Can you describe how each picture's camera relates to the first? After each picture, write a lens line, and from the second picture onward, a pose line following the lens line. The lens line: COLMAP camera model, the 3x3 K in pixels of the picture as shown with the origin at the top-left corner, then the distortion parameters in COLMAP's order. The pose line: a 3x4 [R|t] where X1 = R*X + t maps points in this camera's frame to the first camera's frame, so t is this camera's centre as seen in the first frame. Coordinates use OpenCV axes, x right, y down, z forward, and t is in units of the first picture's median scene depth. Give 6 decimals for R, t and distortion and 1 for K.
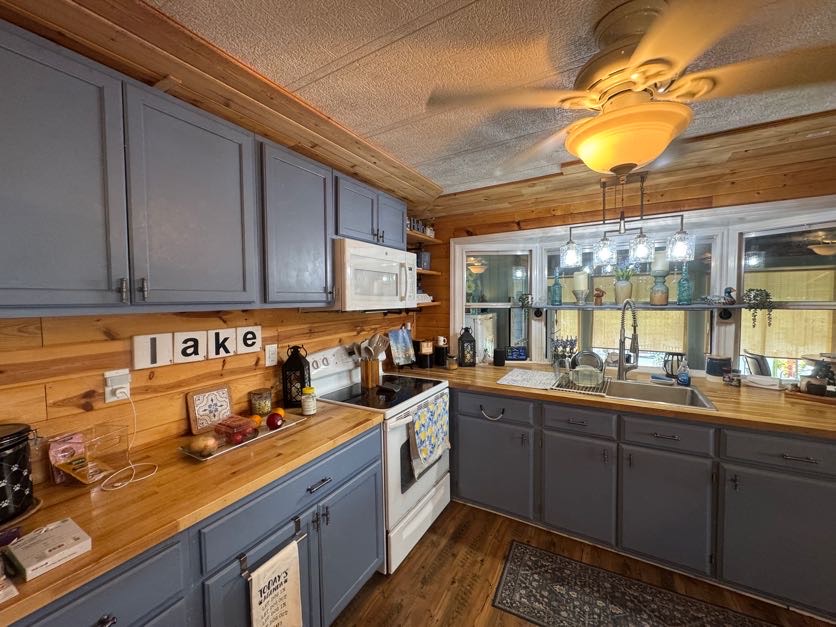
lens RADIAL K [[331.3, 0, 418.0], [0, 331.3, 313.5], [0, 0, 1]] dist [-0.002268, 0.000252]
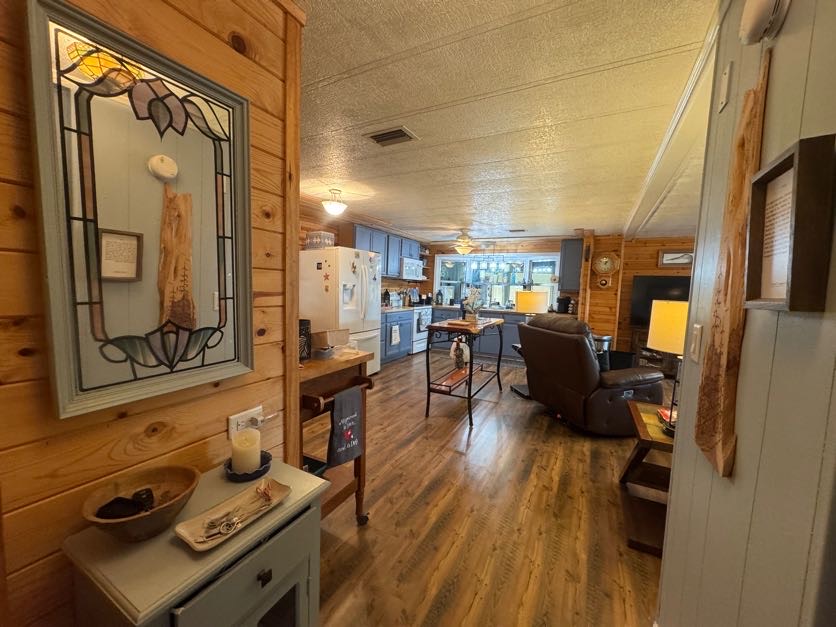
lens RADIAL K [[331.3, 0, 418.0], [0, 331.3, 313.5], [0, 0, 1]] dist [-0.002268, 0.000252]
pose [[0.997955, 0.046067, 0.044314, -0.189764], [-0.047835, 0.998066, 0.039698, 0.197630], [-0.042399, -0.041737, 0.998229, -2.337775]]
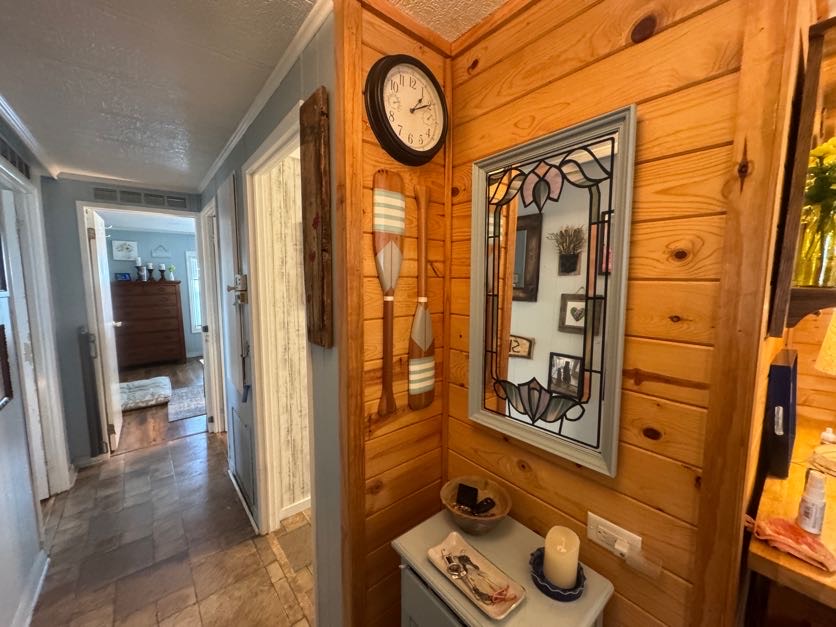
lens RADIAL K [[331.3, 0, 418.0], [0, 331.3, 313.5], [0, 0, 1]] dist [-0.002268, 0.000252]
pose [[-0.334724, 0.111561, -0.935689, -0.003027], [-0.044907, 0.989950, 0.134095, 0.089430], [0.941246, 0.086904, -0.326350, -1.890055]]
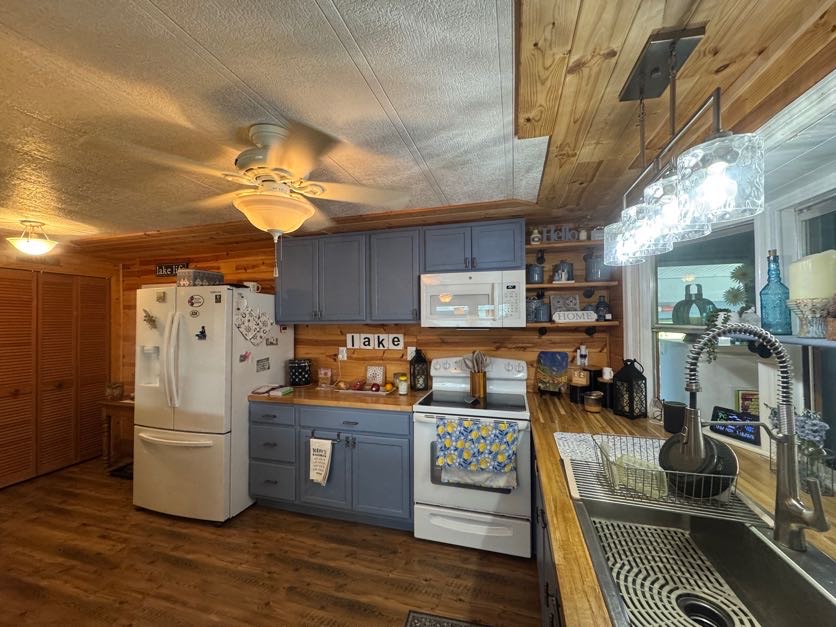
lens RADIAL K [[330.2, 0, 417.7], [0, 330.2, 315.7], [0, 0, 1]] dist [0.000595, 0.000206]
pose [[0.251584, 0.001549, -0.967834, 1.045833], [-0.037006, 0.999283, -0.008020, -0.040976], [0.967128, 0.037834, 0.251461, 0.608015]]
